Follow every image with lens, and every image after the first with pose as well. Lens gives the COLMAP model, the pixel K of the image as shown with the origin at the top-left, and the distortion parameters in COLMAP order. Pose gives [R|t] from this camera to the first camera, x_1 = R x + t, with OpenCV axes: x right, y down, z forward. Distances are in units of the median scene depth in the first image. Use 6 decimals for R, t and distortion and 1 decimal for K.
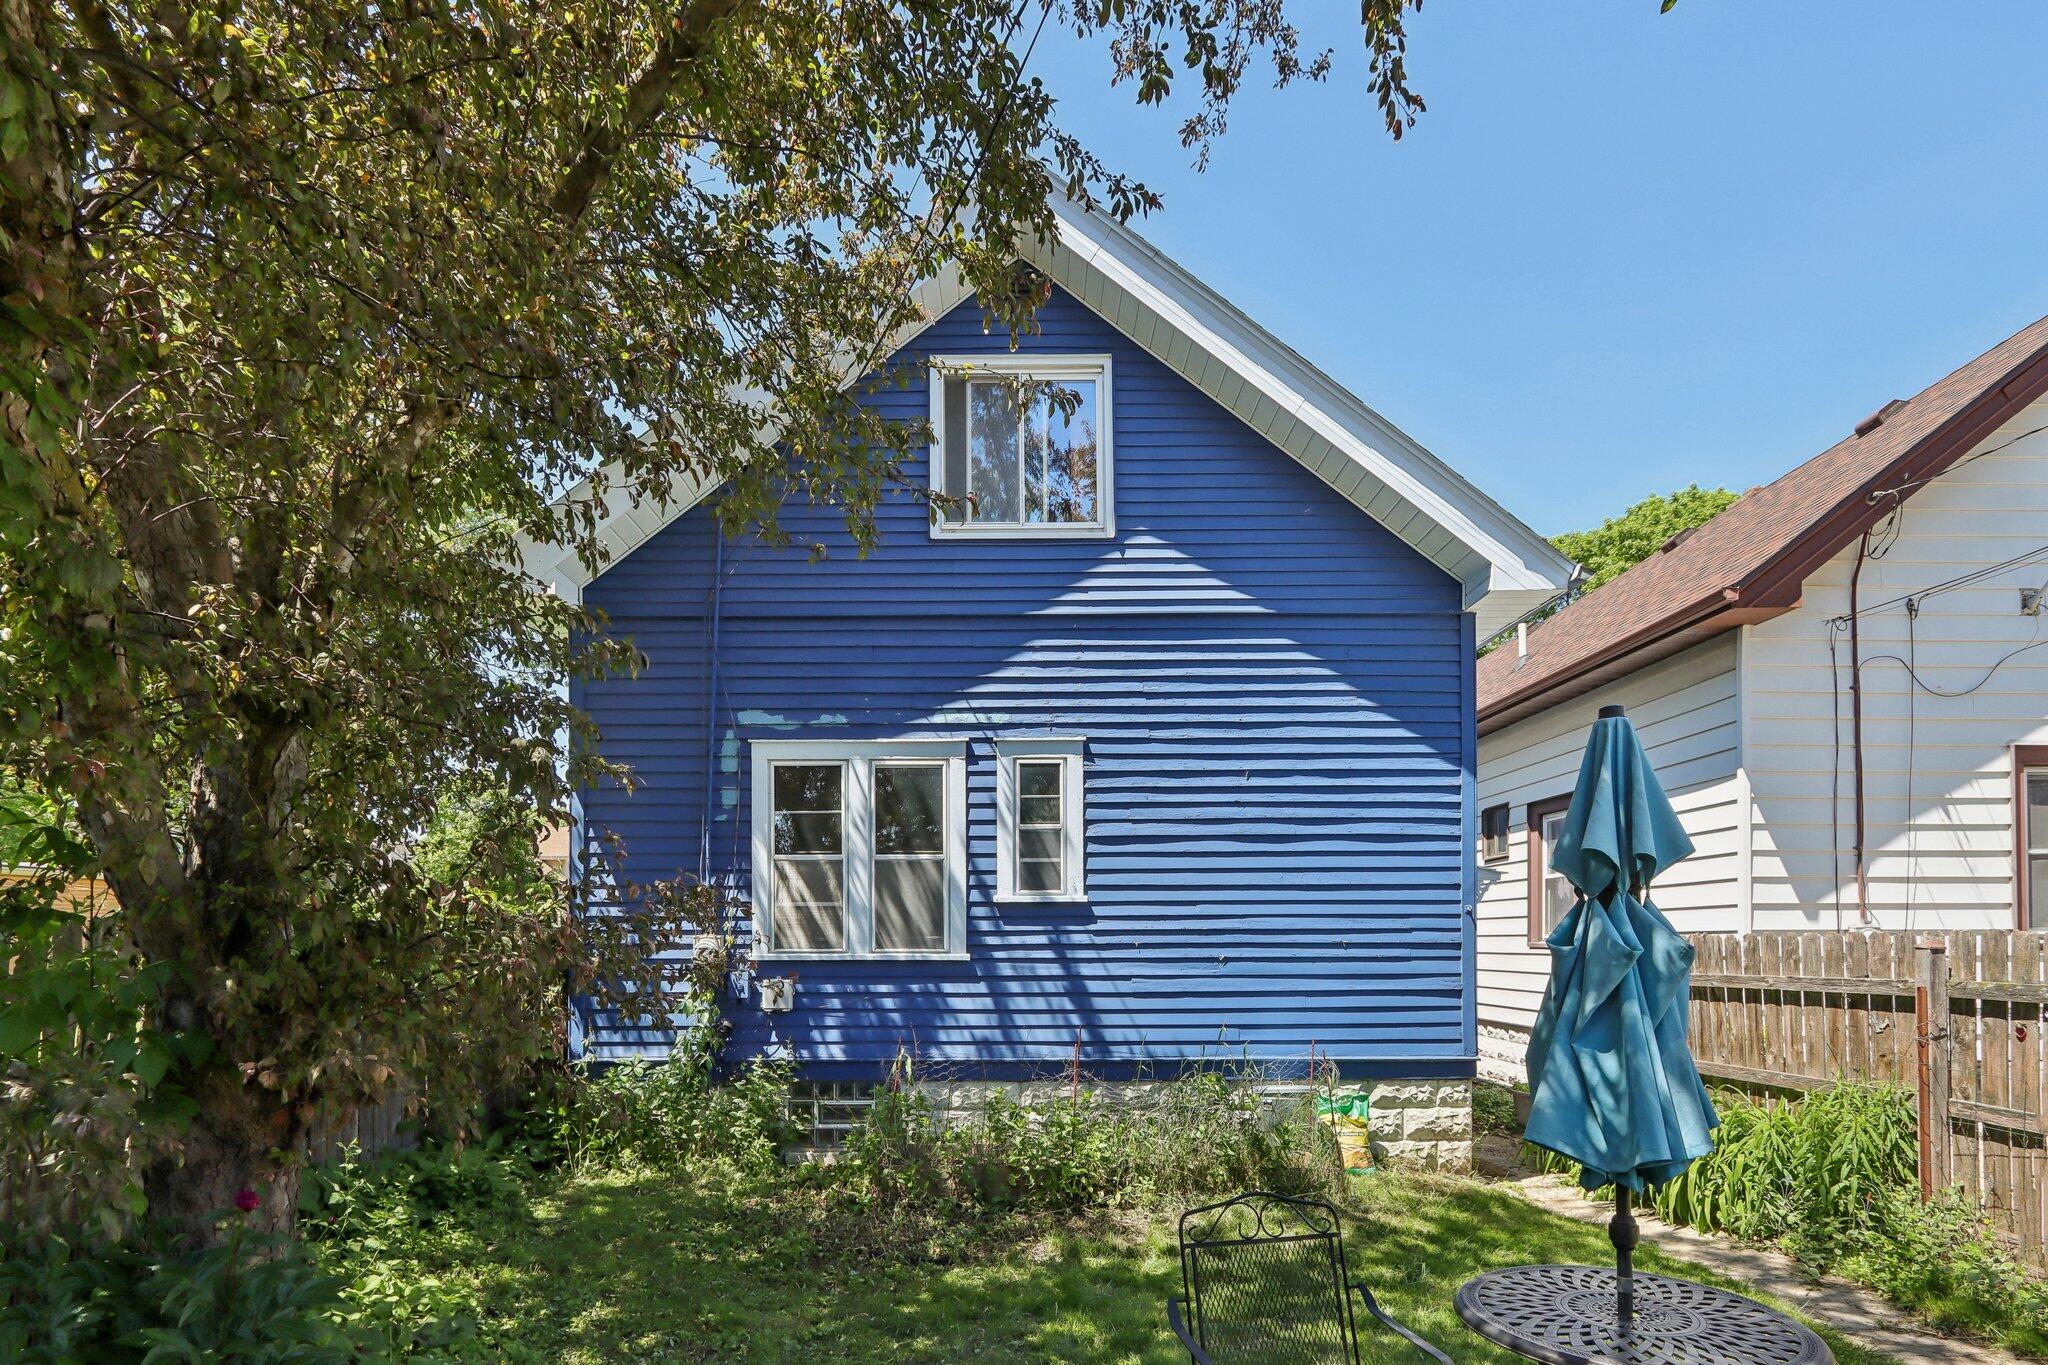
lens RADIAL K [[959.1, 0, 1017.8], [0, 959.1, 676.5], [0, 0, 1]] dist [-0.022178, 0.002259]
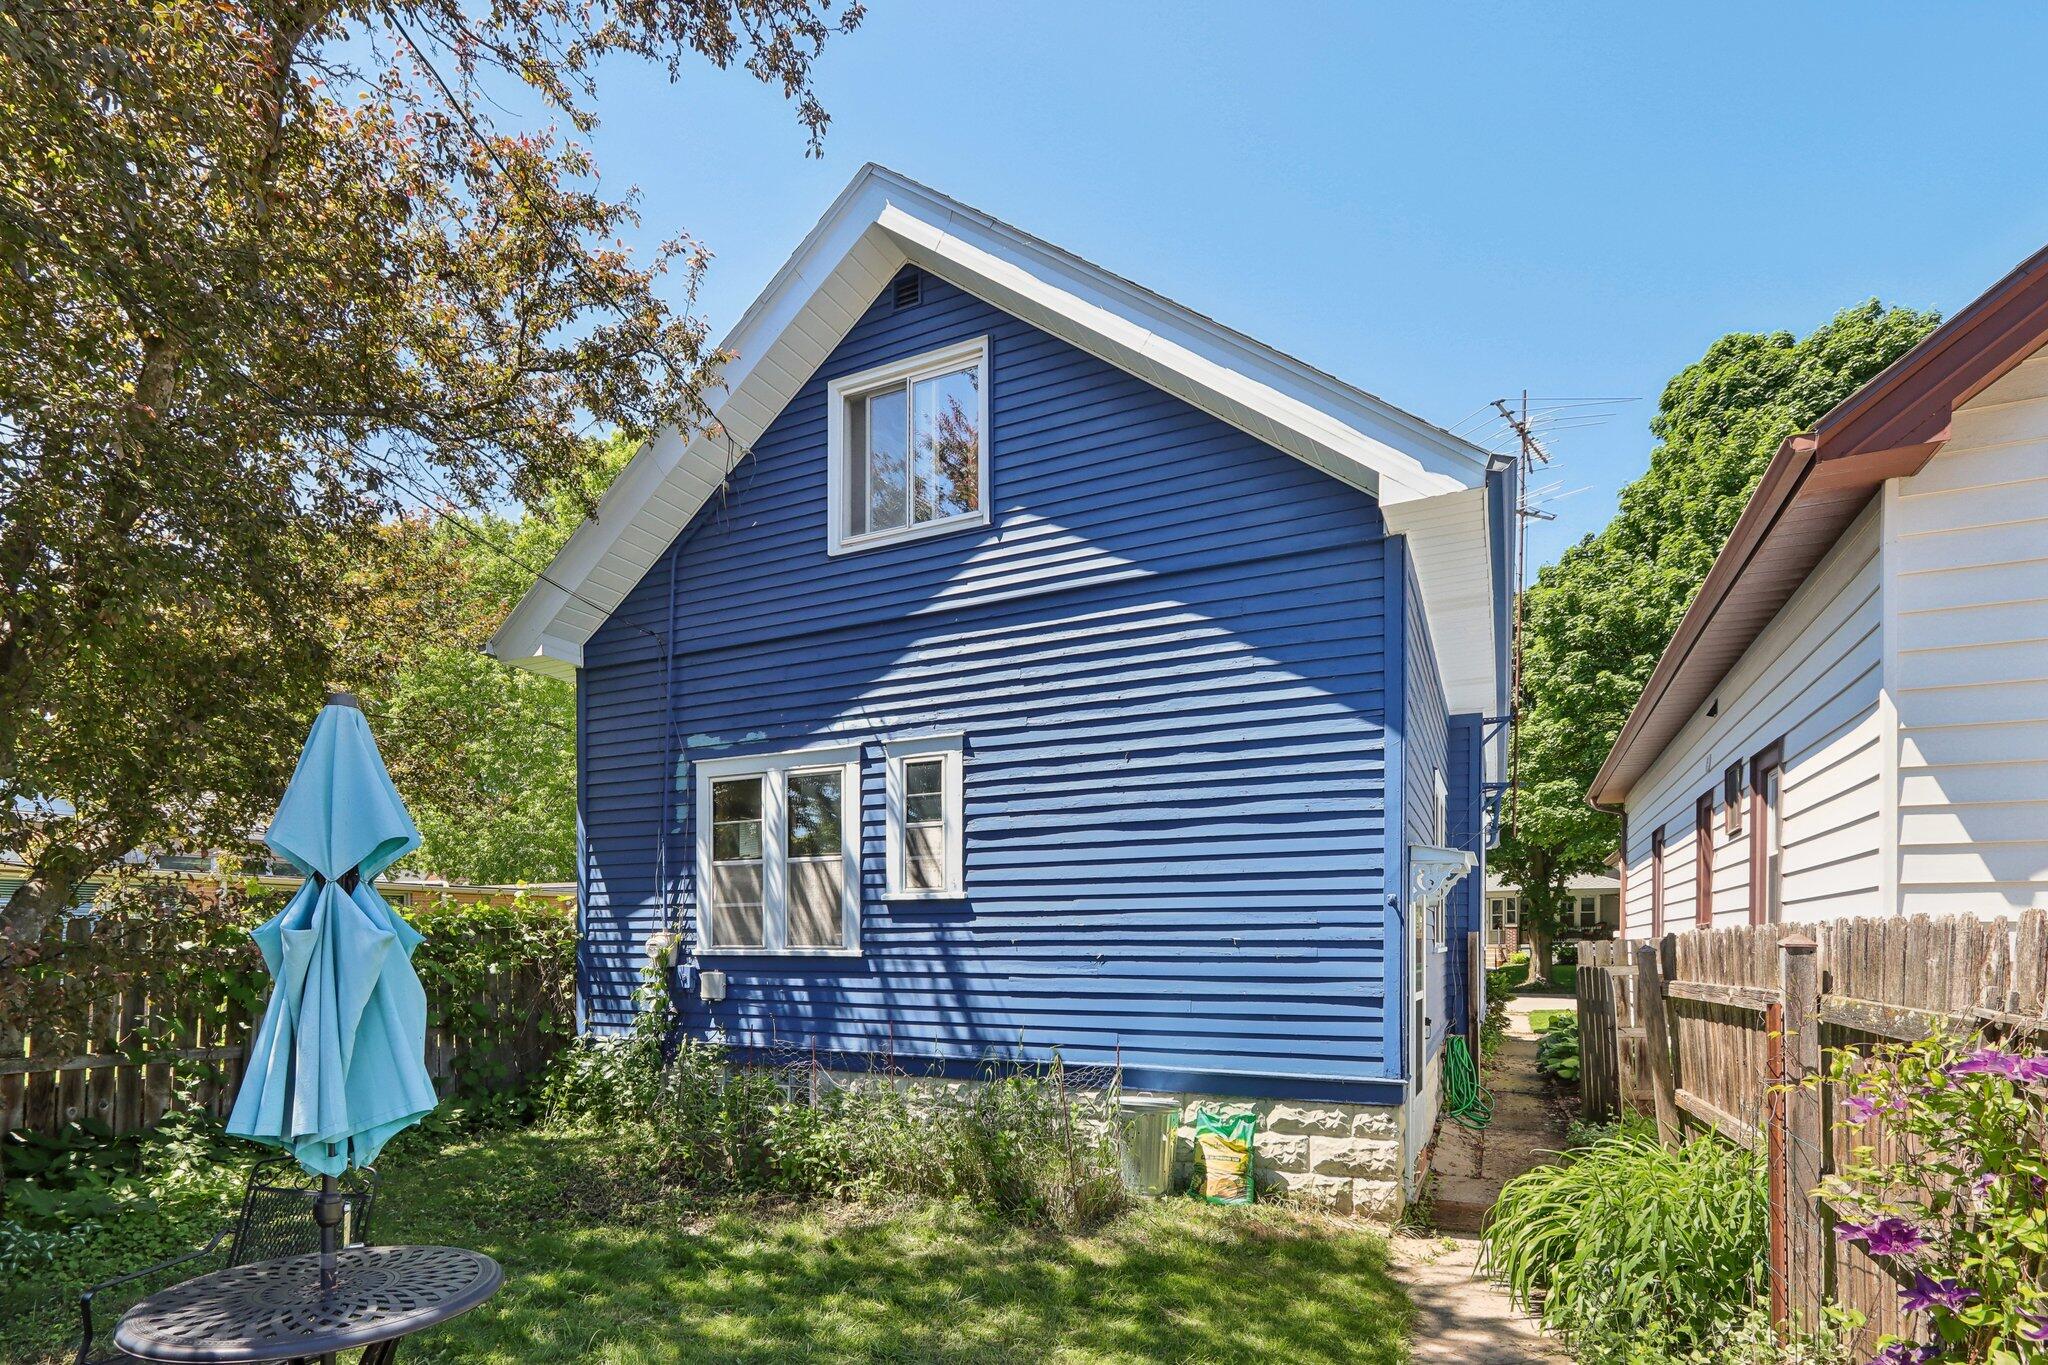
lens RADIAL K [[959.1, 0, 1020.0], [0, 959.1, 693.6], [0, 0, 1]] dist [-0.022178, 0.002259]
pose [[0.904884, -0.106576, -0.412101, 0.543610], [0.111206, 0.993715, -0.012806, 0.044597], [0.410875, -0.034240, 0.911048, 0.131956]]
